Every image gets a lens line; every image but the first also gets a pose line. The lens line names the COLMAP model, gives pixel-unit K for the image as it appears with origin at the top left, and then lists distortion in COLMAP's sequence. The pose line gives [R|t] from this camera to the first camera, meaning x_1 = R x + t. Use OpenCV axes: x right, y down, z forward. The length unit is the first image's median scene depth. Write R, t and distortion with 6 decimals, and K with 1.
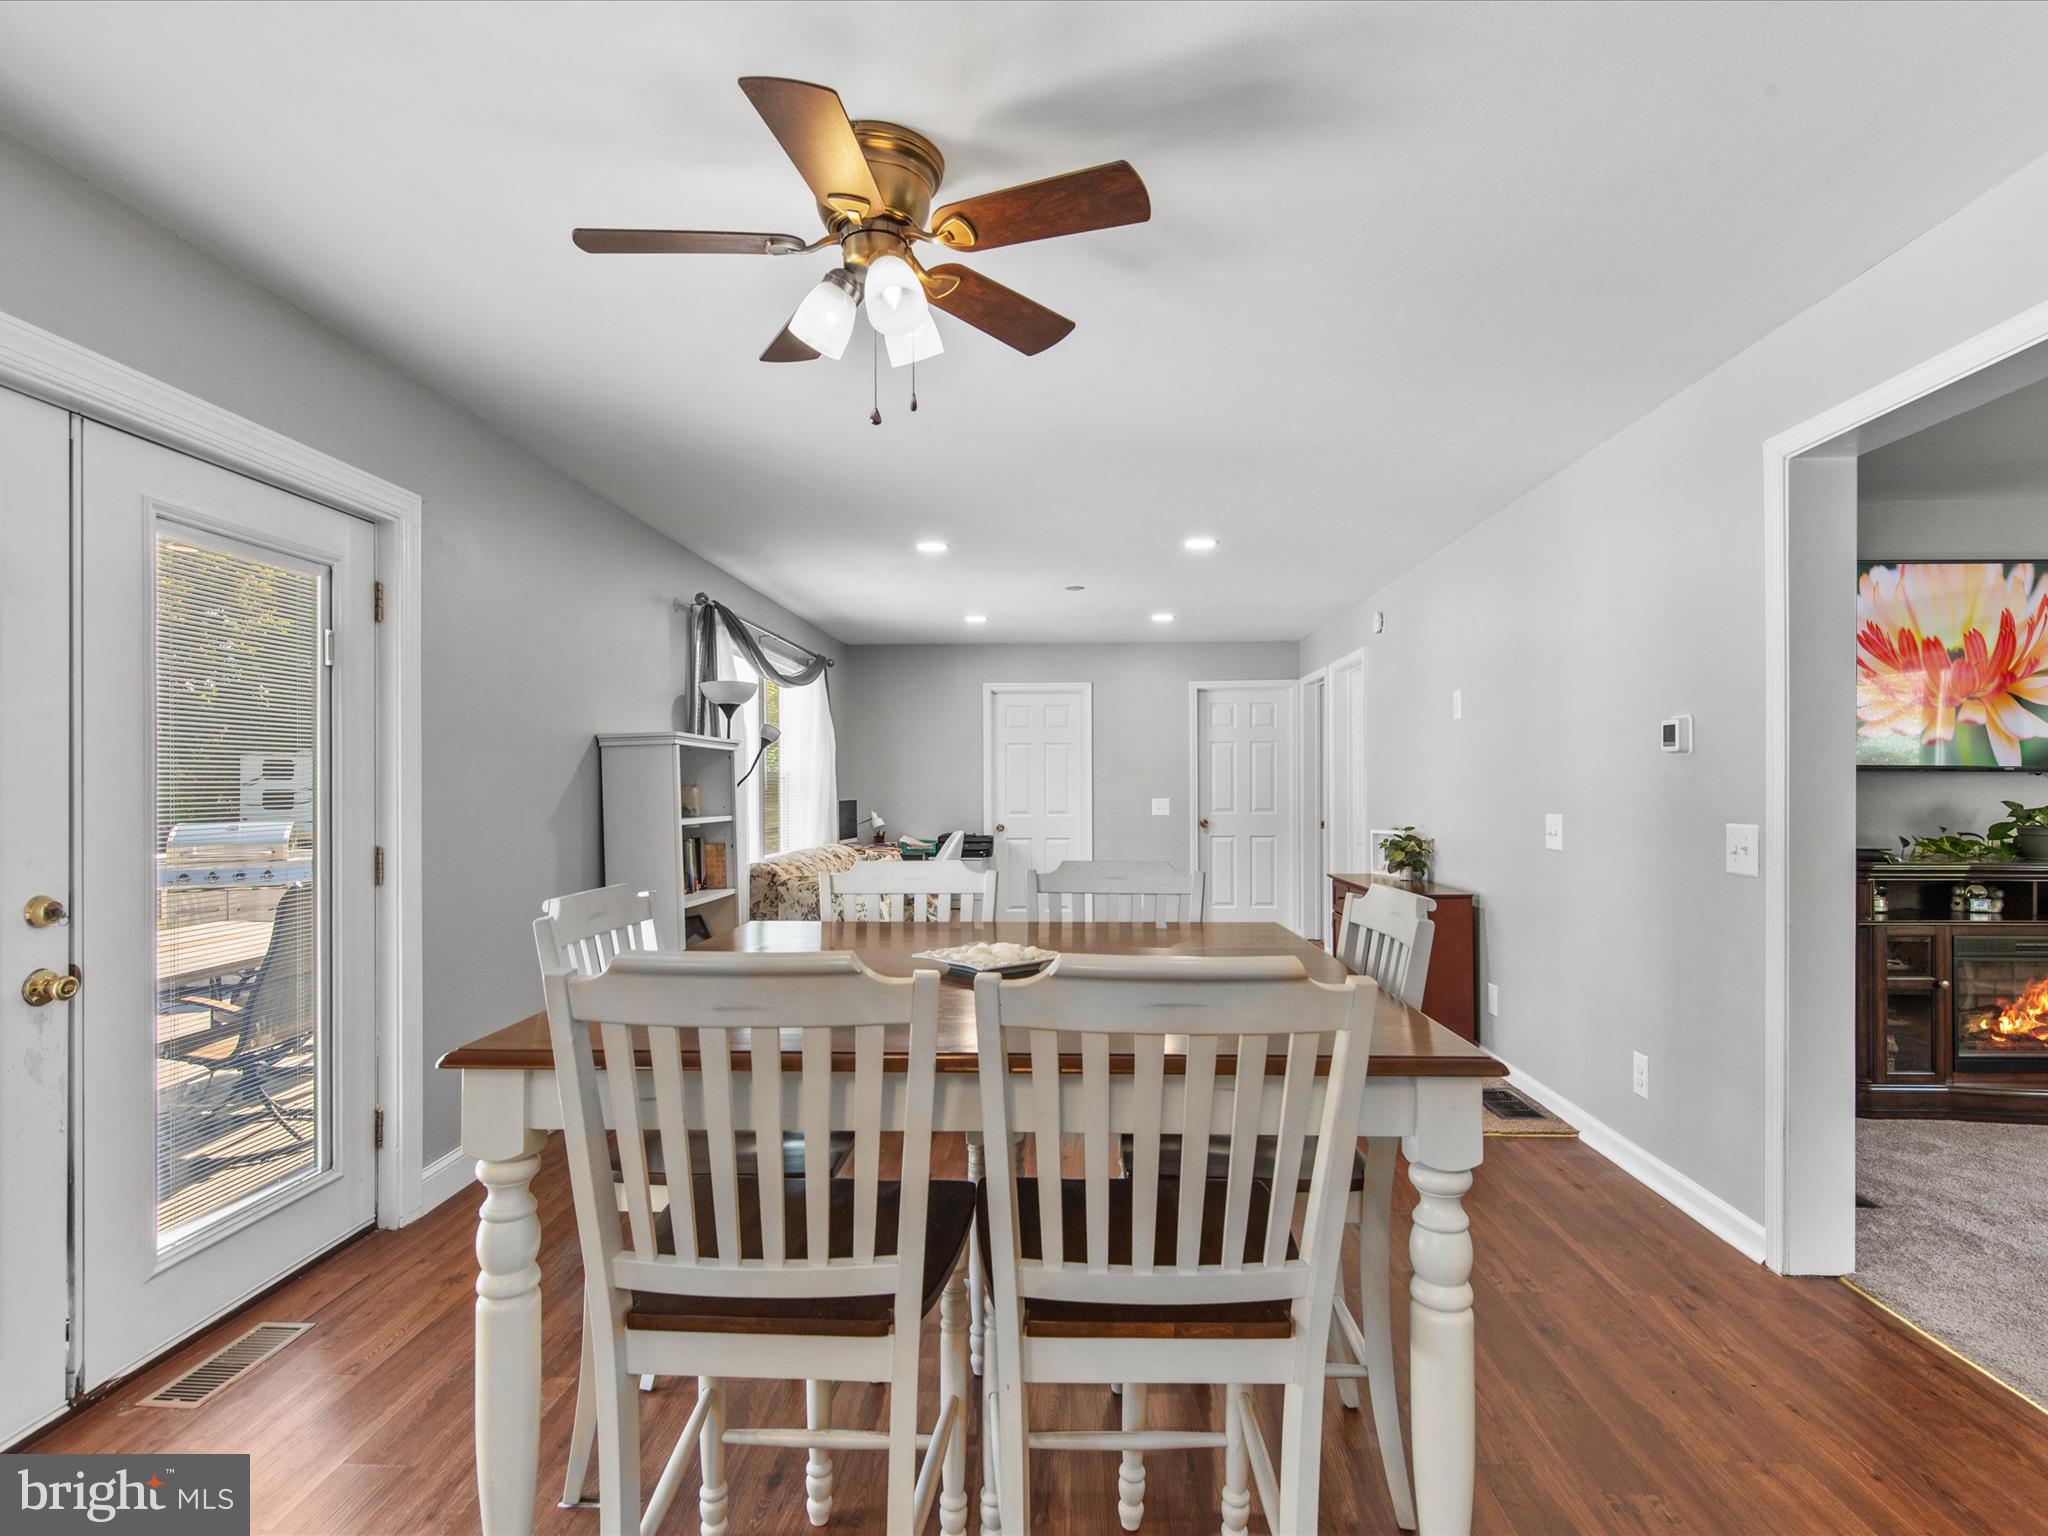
lens RADIAL K [[1044.3, 0, 1033.7], [0, 1044.3, 791.4], [0, 0, 1]] dist [0.003416, 0.000916]
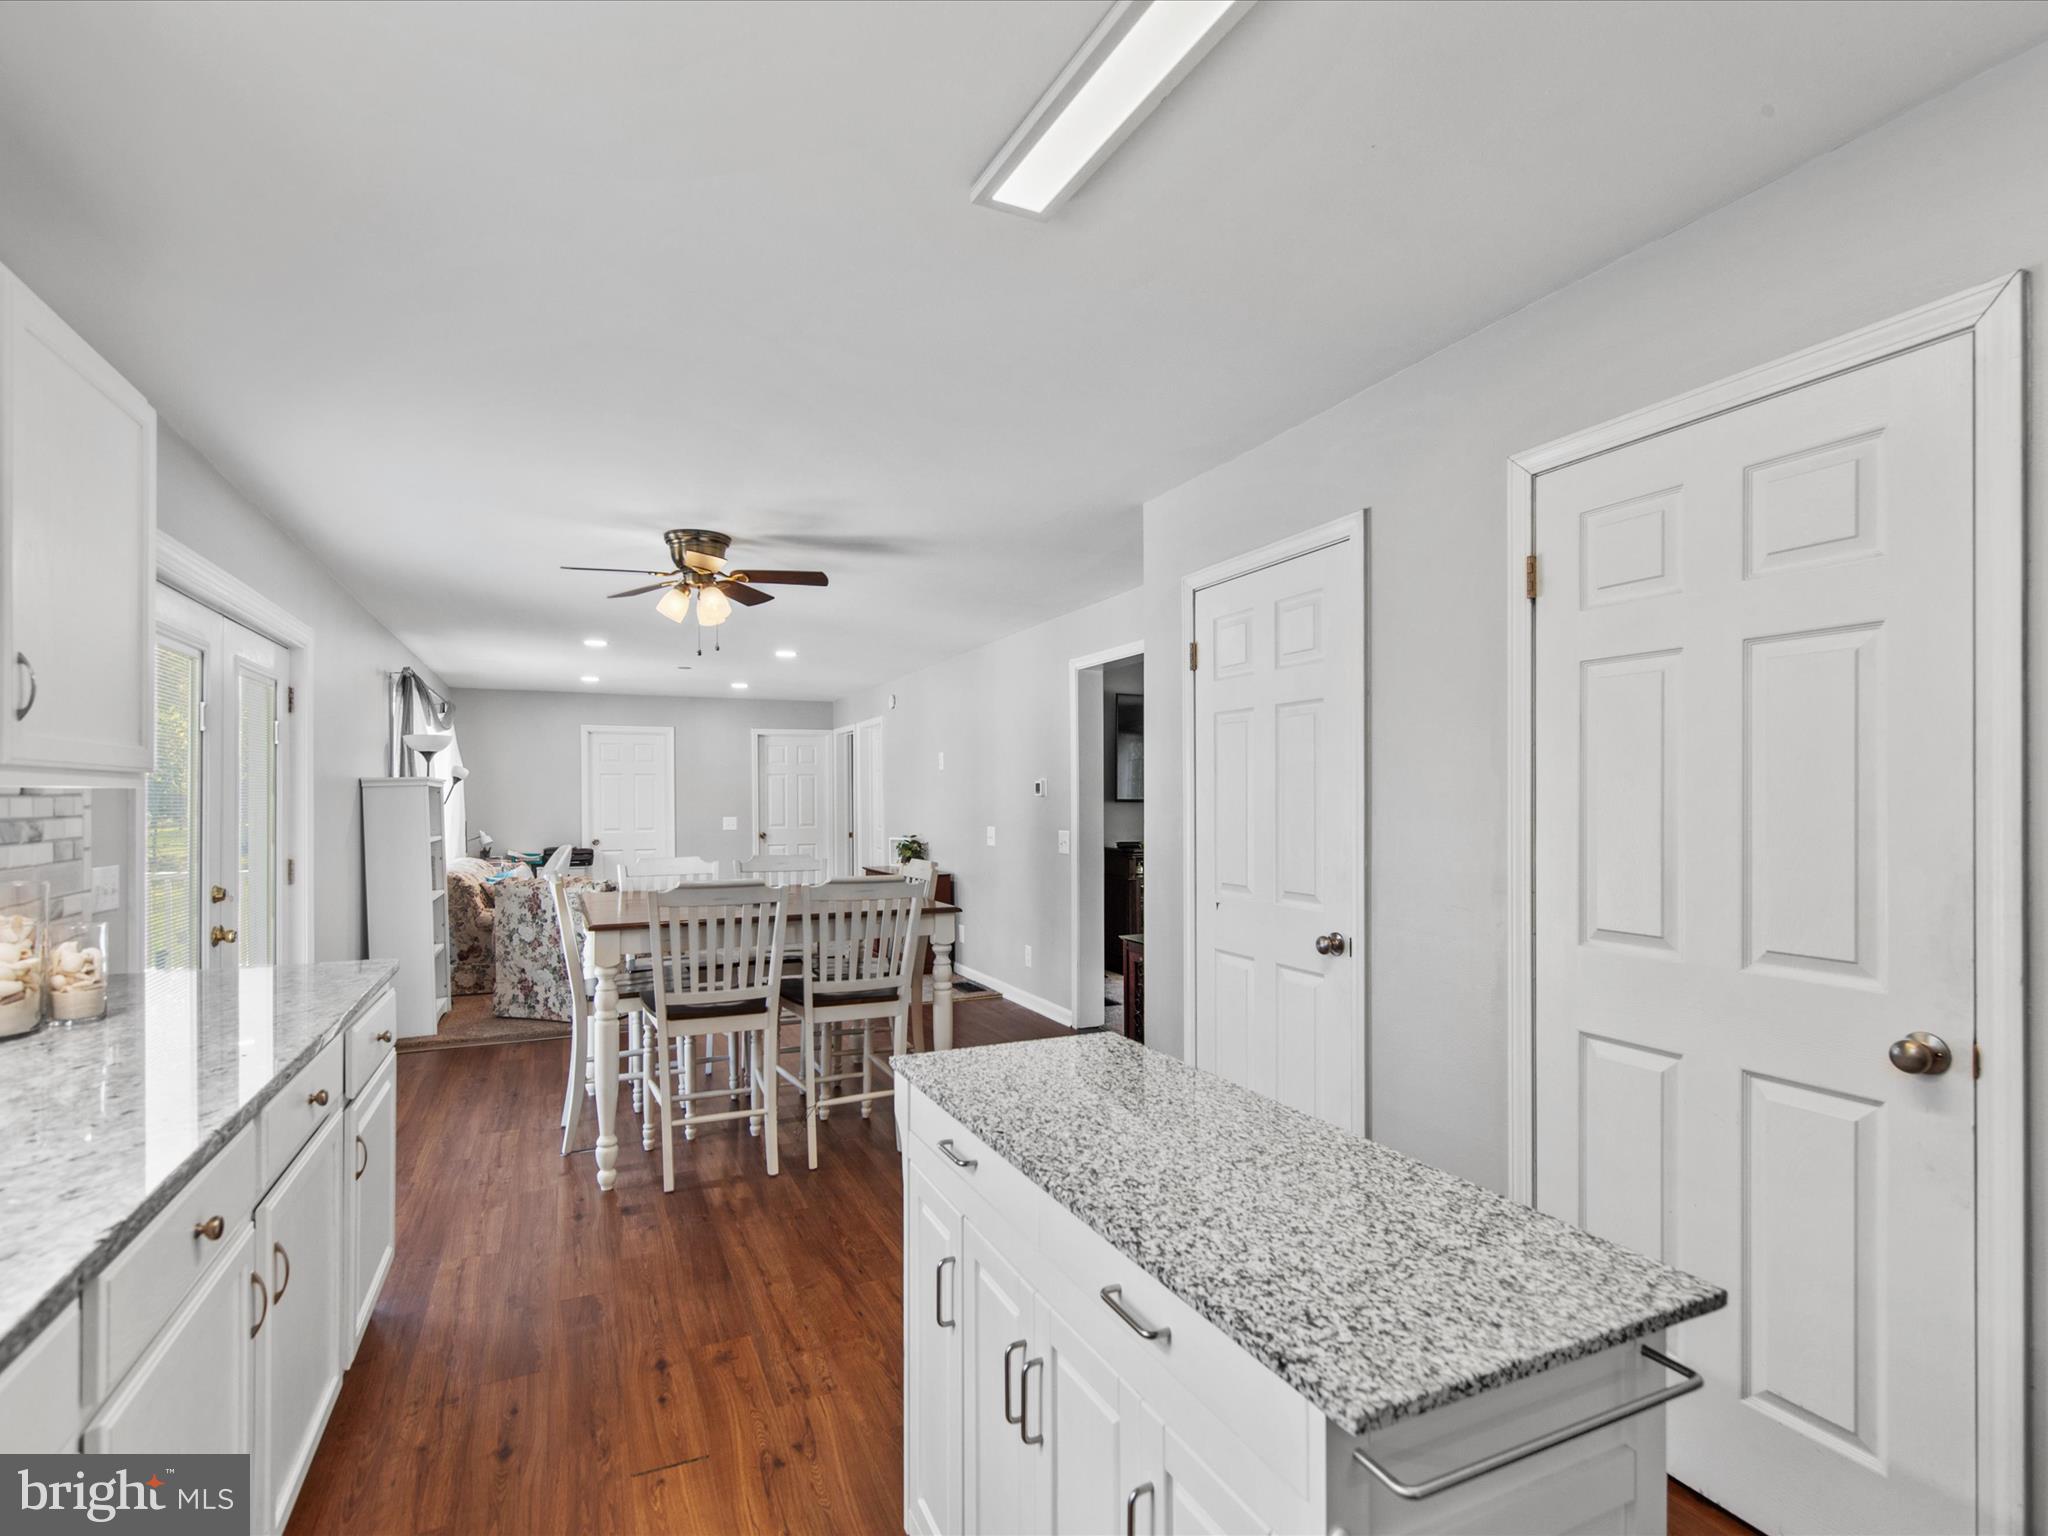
lens RADIAL K [[975.2, 0, 1015.6], [0, 975.2, 807.1], [0, 0, 1]] dist [0.002219, 0.000495]
pose [[0.893086, -0.005049, 0.449857, -0.176388], [0.004182, 0.999987, 0.002920, -0.012978], [-0.449866, -0.000727, 0.893096, -0.414031]]
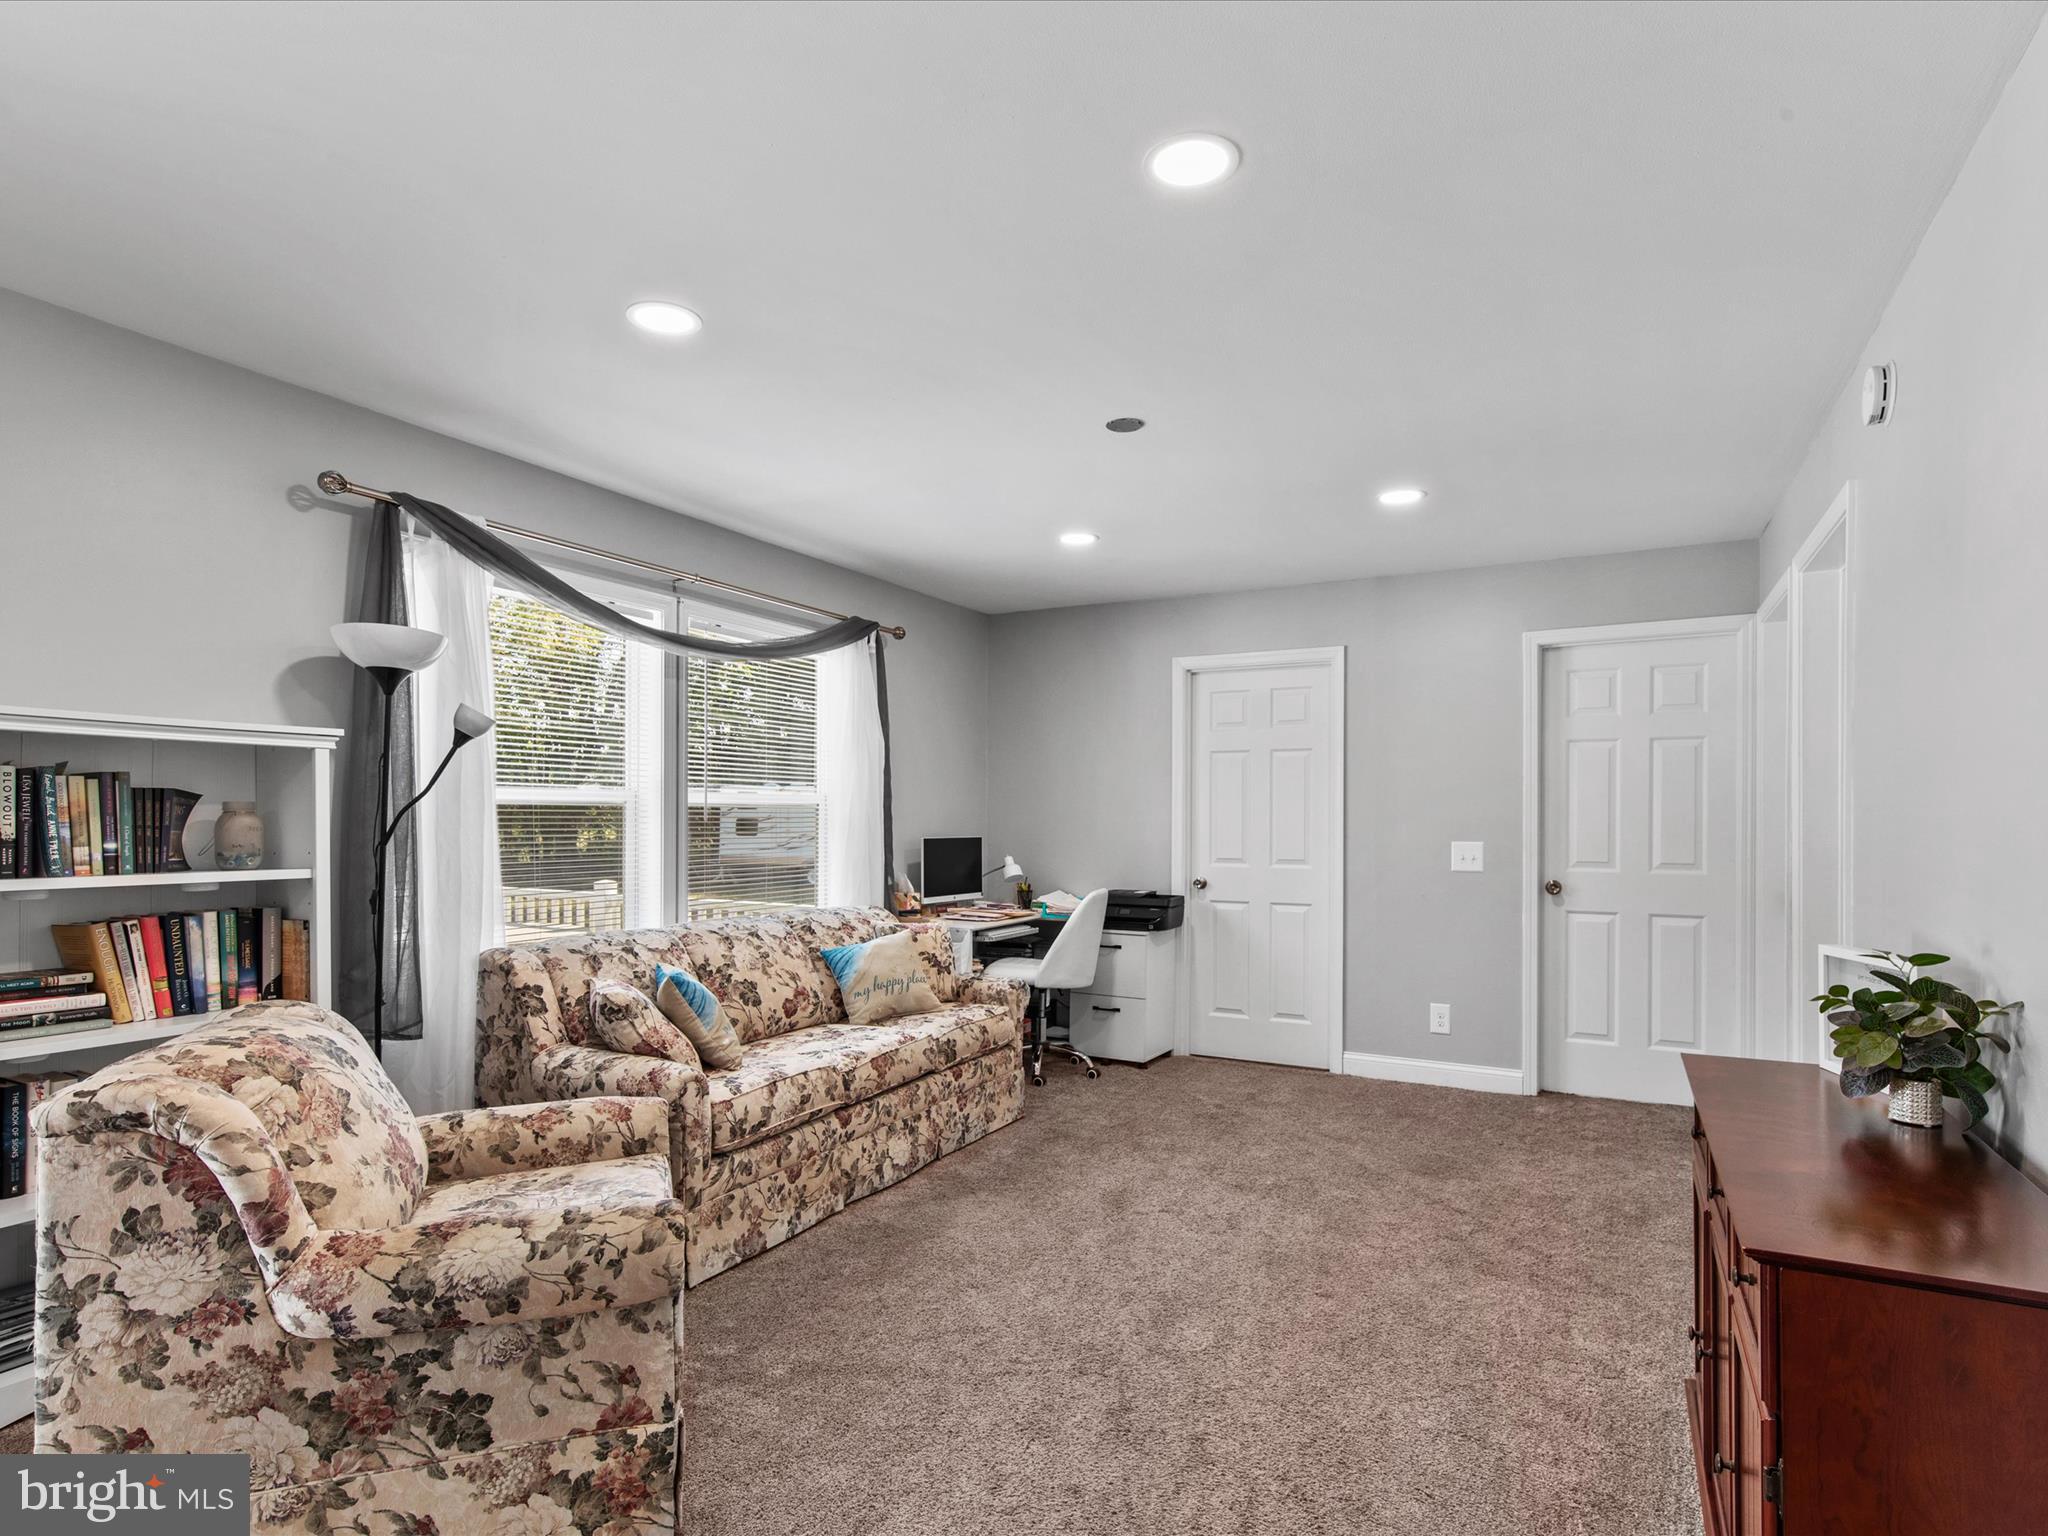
lens RADIAL K [[1069.2, 0, 1033.5], [0, 1069.2, 816.3], [0, 0, 1]] dist [0.000800, 0.000412]
pose [[0.903129, 0.003584, -0.429353, 0.257123], [-0.006625, 0.999962, -0.005589, -0.003338], [0.429317, 0.007892, 0.903119, 0.601196]]
